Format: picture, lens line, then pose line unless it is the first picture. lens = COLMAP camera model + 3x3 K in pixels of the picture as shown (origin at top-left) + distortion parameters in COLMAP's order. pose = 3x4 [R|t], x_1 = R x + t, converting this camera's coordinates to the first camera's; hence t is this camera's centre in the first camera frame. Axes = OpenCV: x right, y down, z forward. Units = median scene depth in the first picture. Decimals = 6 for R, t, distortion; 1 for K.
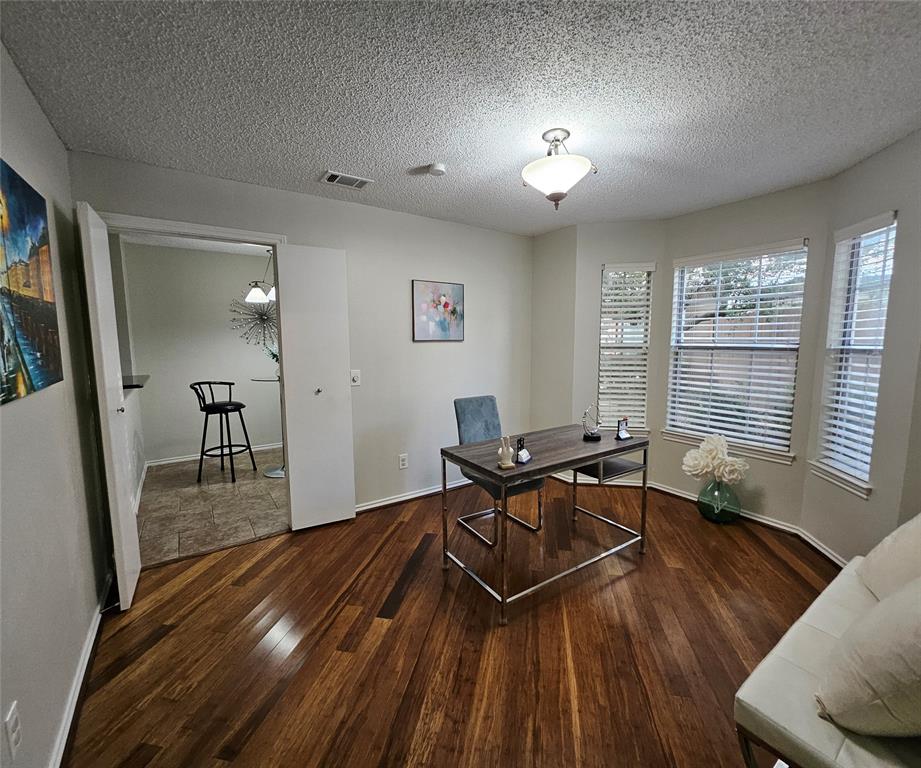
lens RADIAL K [[403.4, 0, 468.6], [0, 403.4, 381.4], [0, 0, 1]] dist [-0.000038, -0.000028]
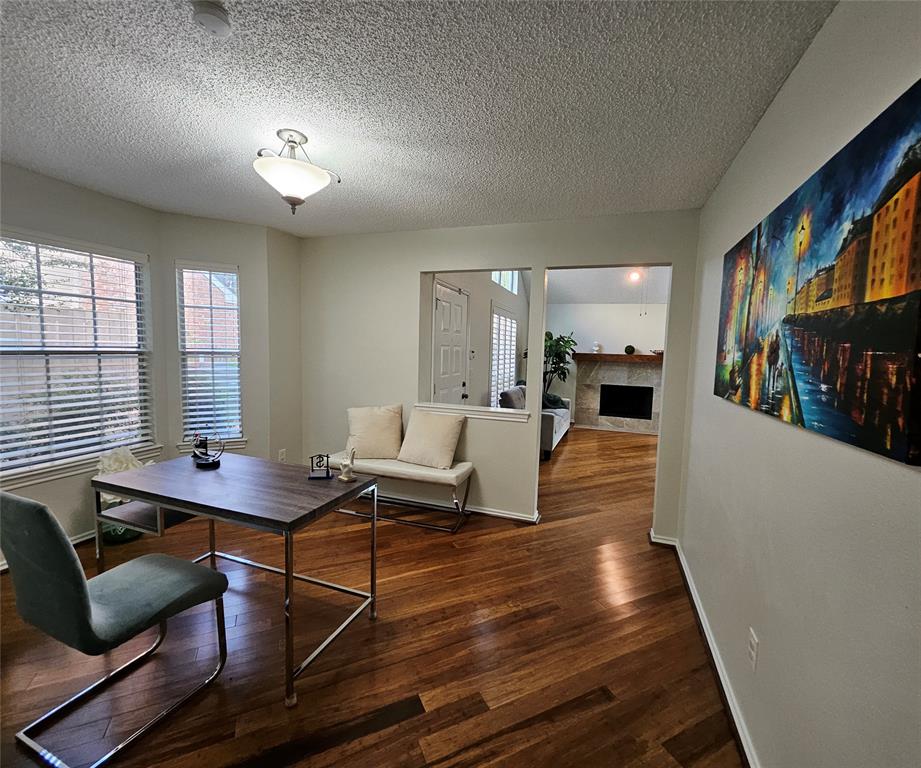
lens RADIAL K [[403.4, 0, 468.6], [0, 403.4, 381.4], [0, 0, 1]] dist [-0.000038, -0.000028]
pose [[-0.585523, -0.081611, 0.806538, -0.904064], [0.063601, 0.987228, 0.146067, -0.159021], [-0.808157, 0.136822, -0.572854, 1.372646]]
